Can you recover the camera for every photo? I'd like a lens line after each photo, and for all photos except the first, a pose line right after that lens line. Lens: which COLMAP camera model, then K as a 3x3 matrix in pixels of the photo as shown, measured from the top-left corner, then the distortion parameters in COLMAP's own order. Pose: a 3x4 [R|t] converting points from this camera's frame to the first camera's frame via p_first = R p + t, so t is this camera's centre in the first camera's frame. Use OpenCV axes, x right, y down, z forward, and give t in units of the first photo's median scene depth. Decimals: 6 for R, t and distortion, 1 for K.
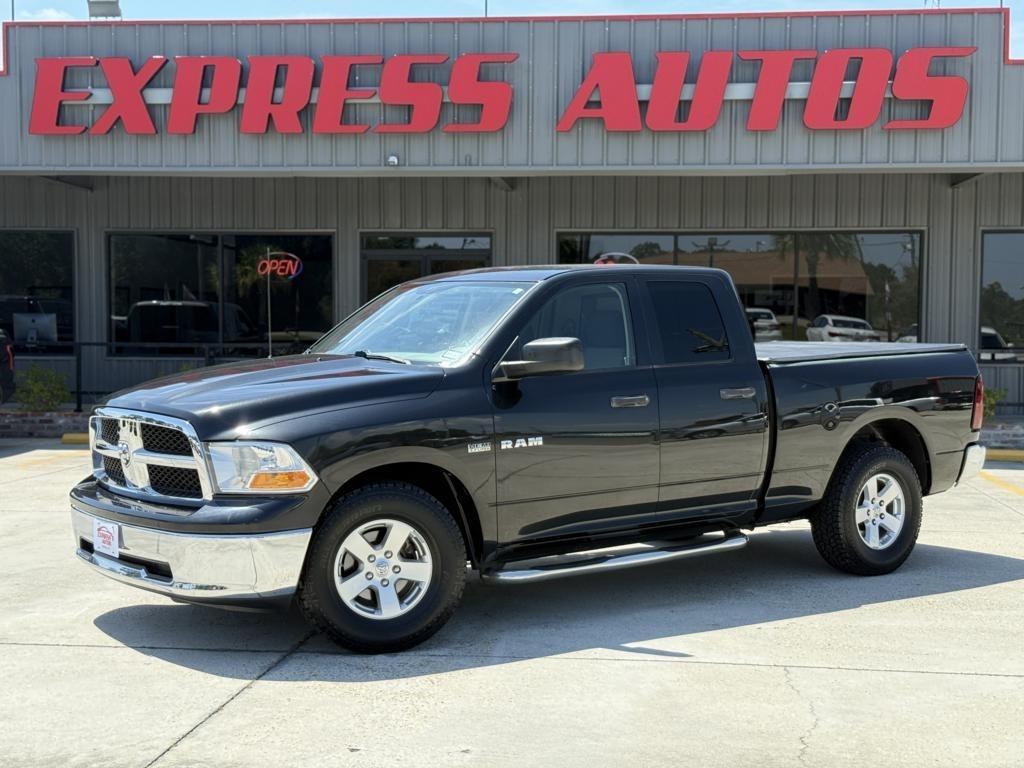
lens RADIAL K [[1442.3, 0, 512.2], [0, 1442.3, 397.5], [0, 0, 1]] dist [0.144232, -0.005761]
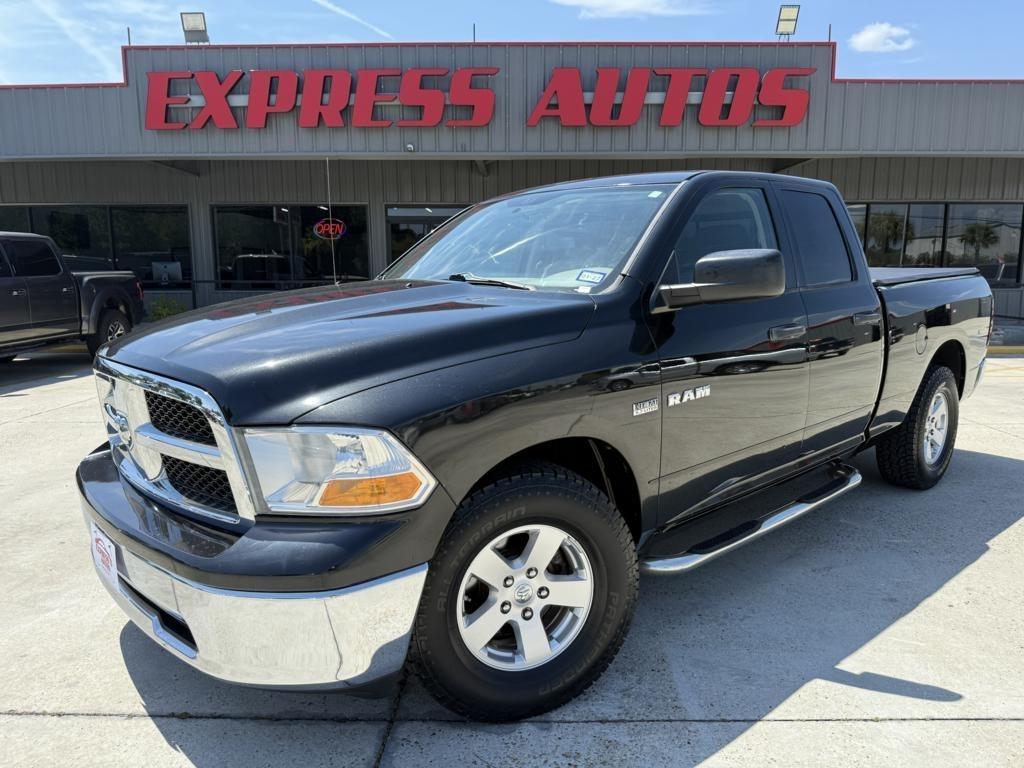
lens RADIAL K [[730.1, 0, 518.4], [0, 730.1, 387.2], [0, 0, 1]] dist [0.043689, -0.066022]
pose [[0.995689, -0.022817, 0.089907, -0.047931], [0.013255, 0.994326, 0.105551, -0.005614], [-0.091805, -0.103905, 0.990341, 0.266568]]
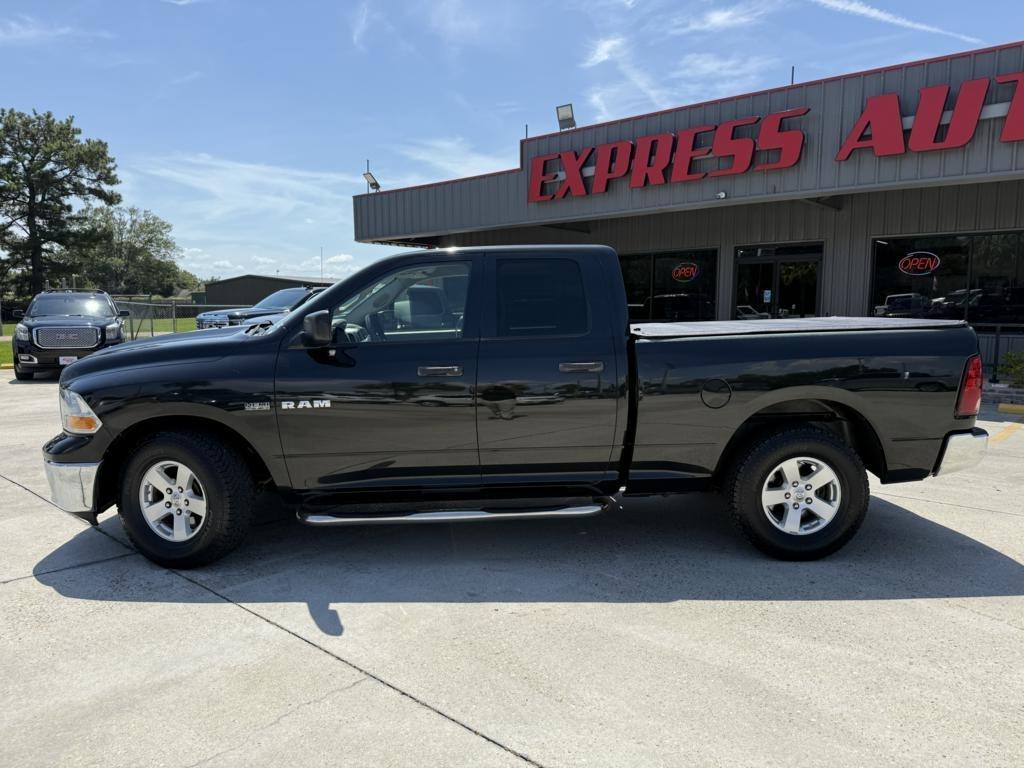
lens RADIAL K [[737.5, 0, 512.0], [0, 737.5, 384.0], [0, 0, 1]] dist [0.048237, -0.058876]
pose [[0.814495, 0.055902, -0.577471, 0.196897], [-0.027903, 0.997970, 0.057253, -0.009129], [0.579499, -0.030519, 0.814401, 0.260949]]
